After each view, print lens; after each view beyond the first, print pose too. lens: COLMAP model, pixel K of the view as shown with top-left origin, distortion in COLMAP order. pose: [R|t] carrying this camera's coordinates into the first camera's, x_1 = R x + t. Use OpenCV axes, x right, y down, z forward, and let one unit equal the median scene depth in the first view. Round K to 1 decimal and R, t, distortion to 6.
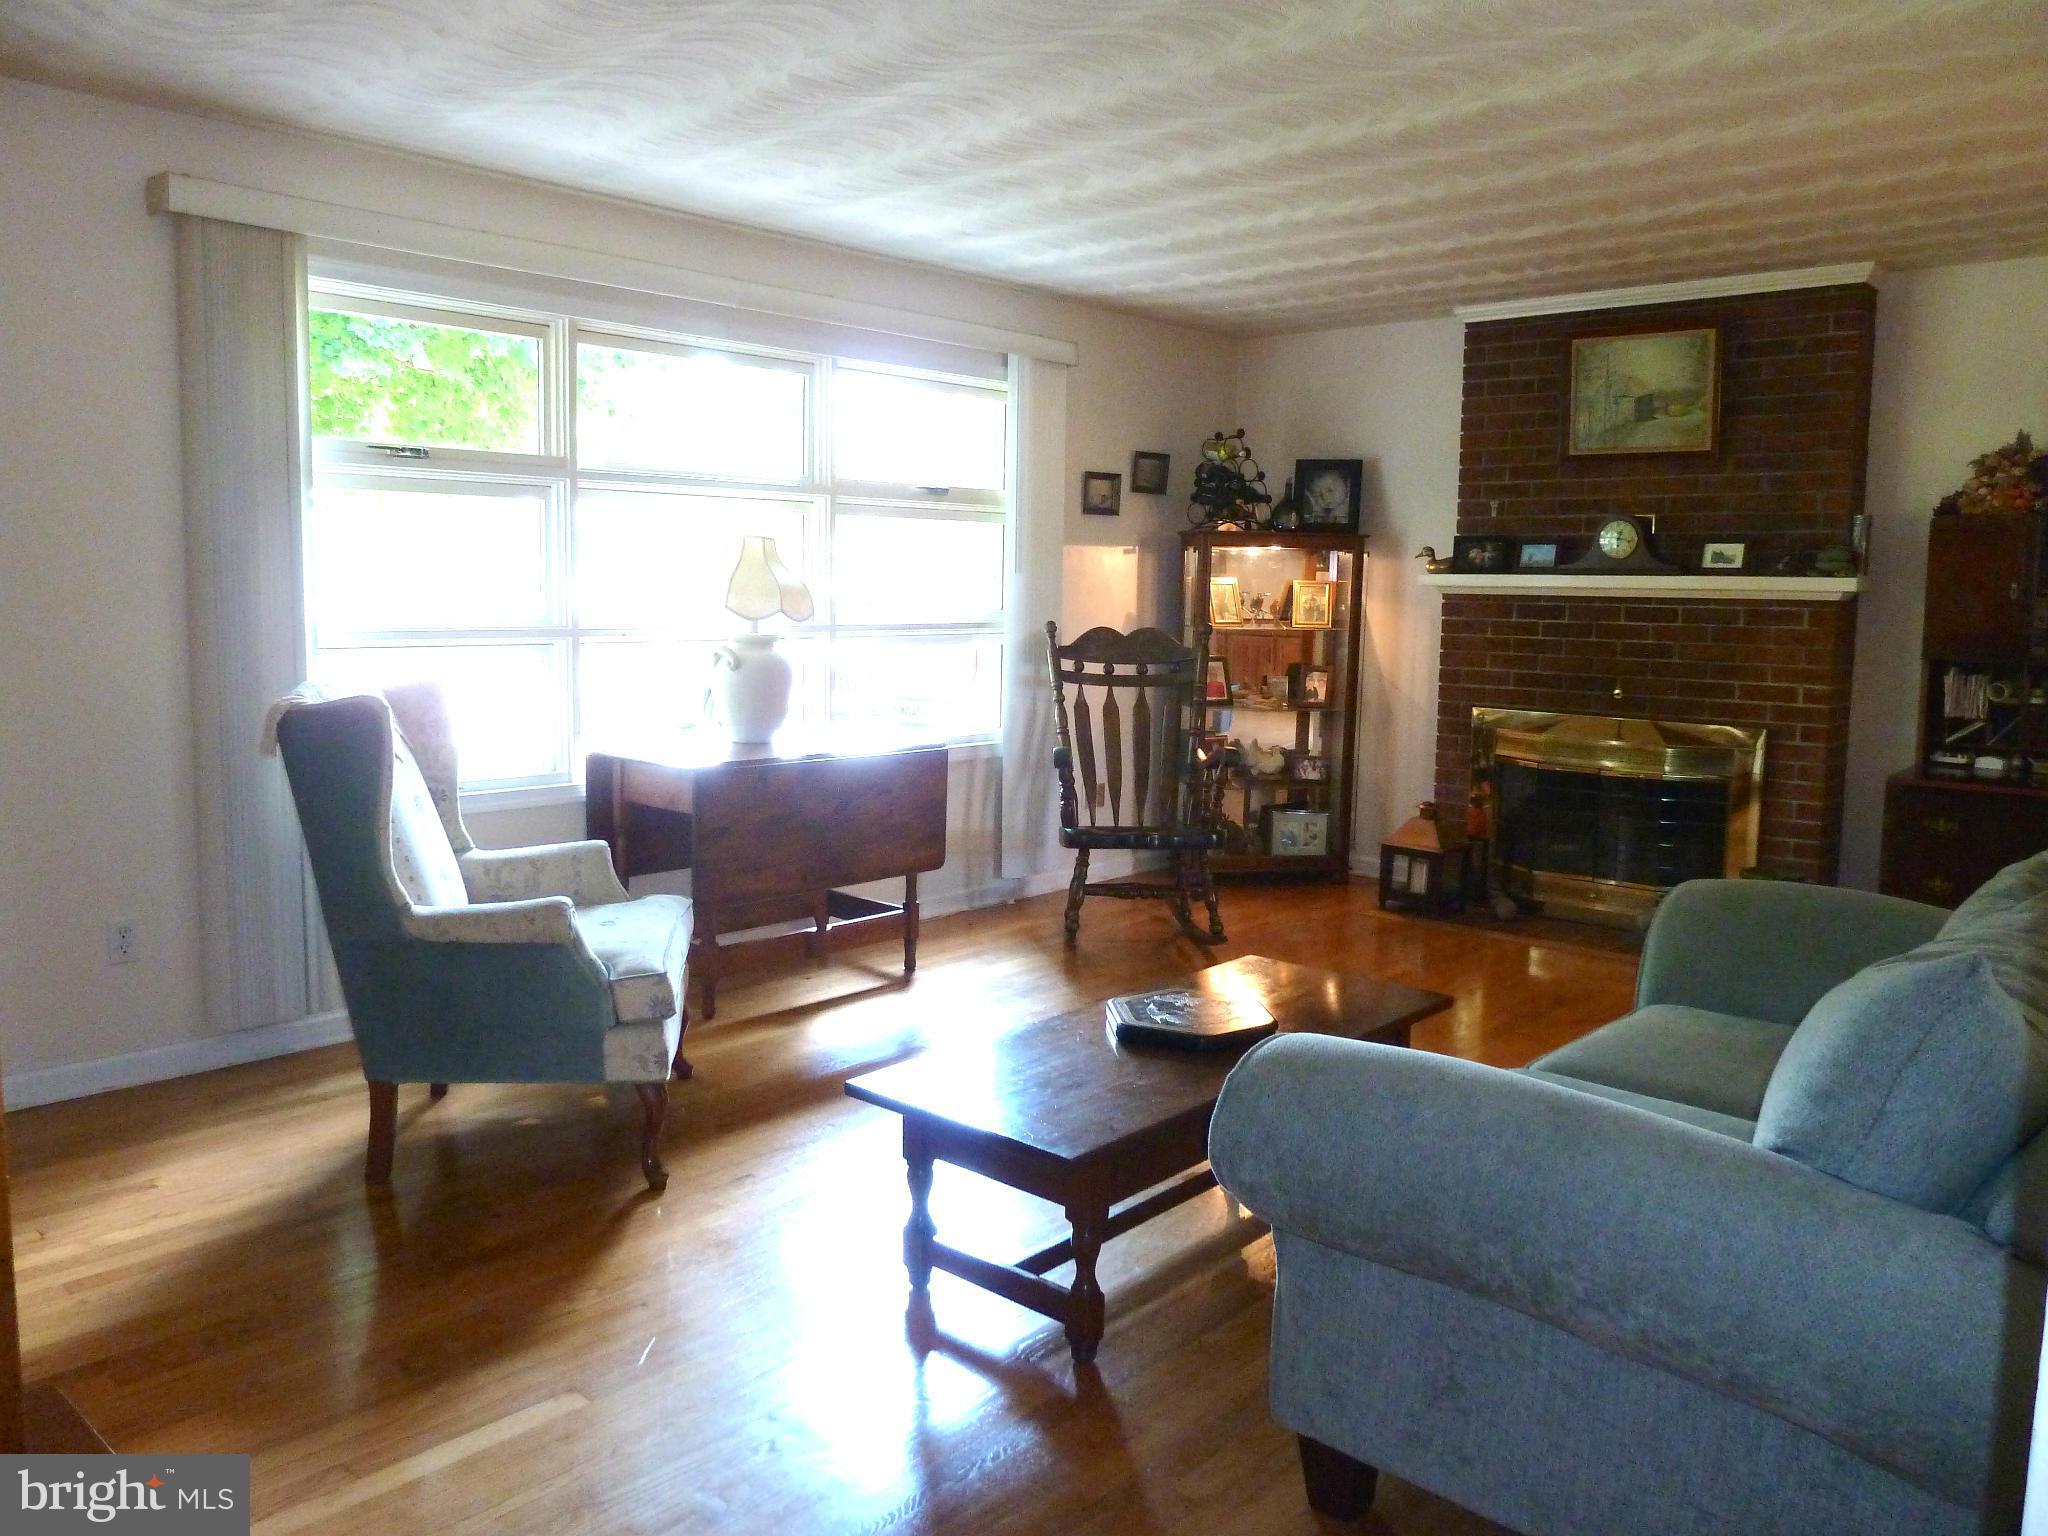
lens RADIAL K [[1526.5, 0, 1023.9], [0, 1526.5, 760.5], [0, 0, 1]] dist [-0.037145, 0.002460]
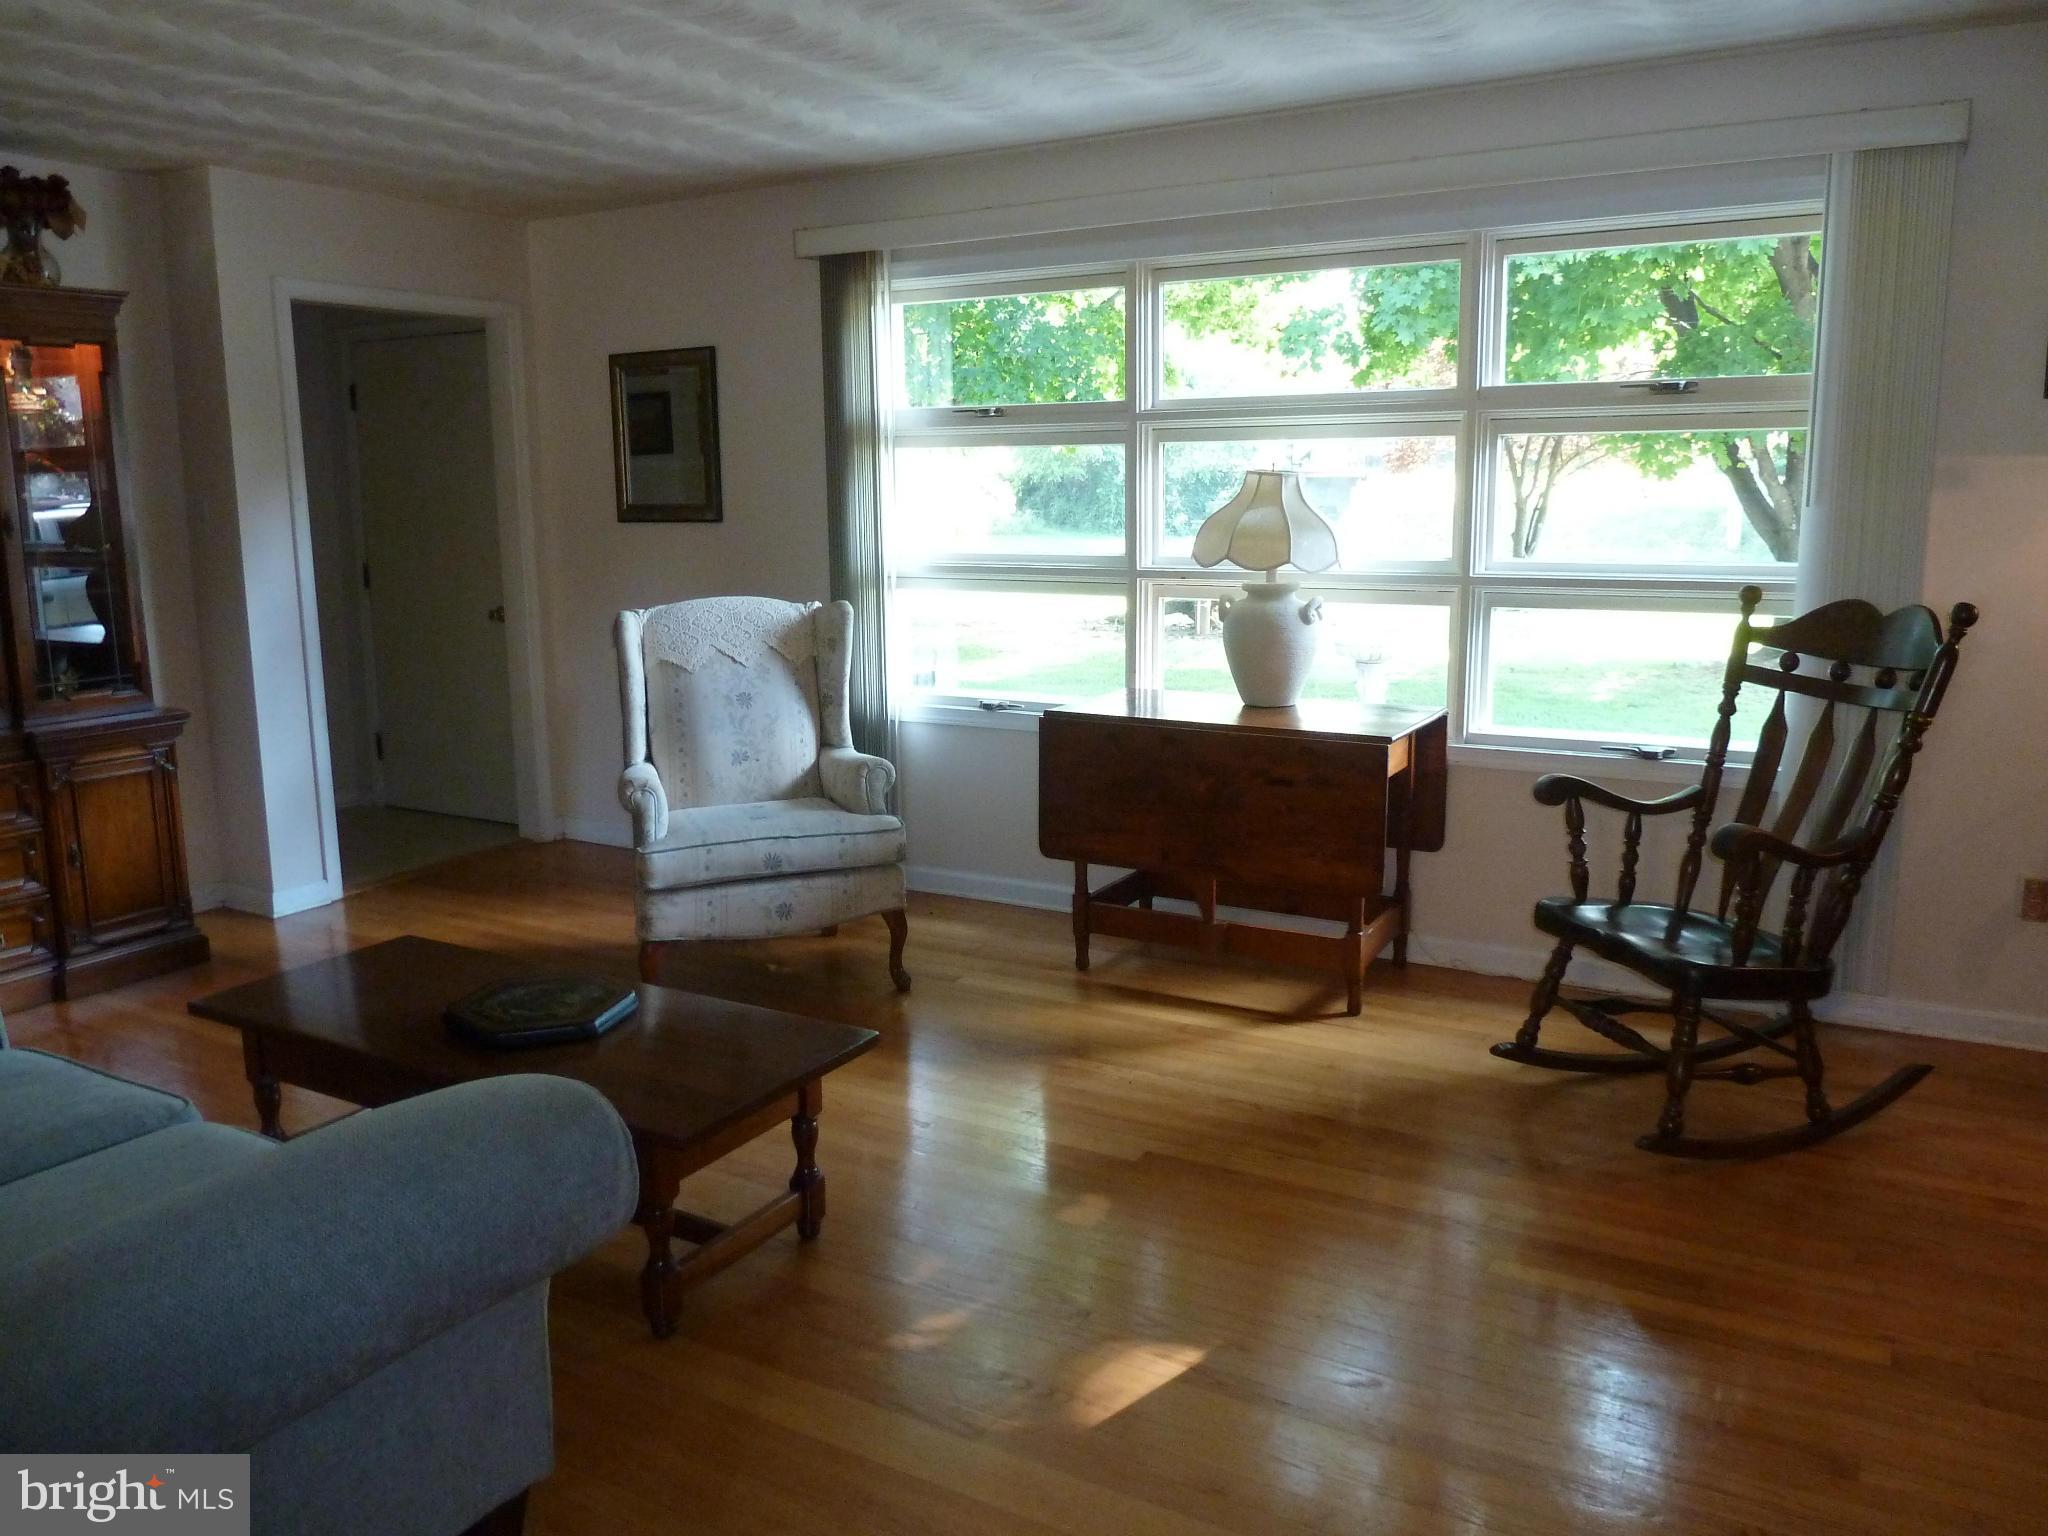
lens RADIAL K [[1526.5, 0, 1023.9], [0, 1526.5, 760.5], [0, 0, 1]] dist [-0.037145, 0.002460]
pose [[0.213314, 0.147958, -0.965715, 0.671702], [-0.104180, 0.986275, 0.128096, -0.081571], [0.971413, 0.073284, 0.225801, 0.687953]]
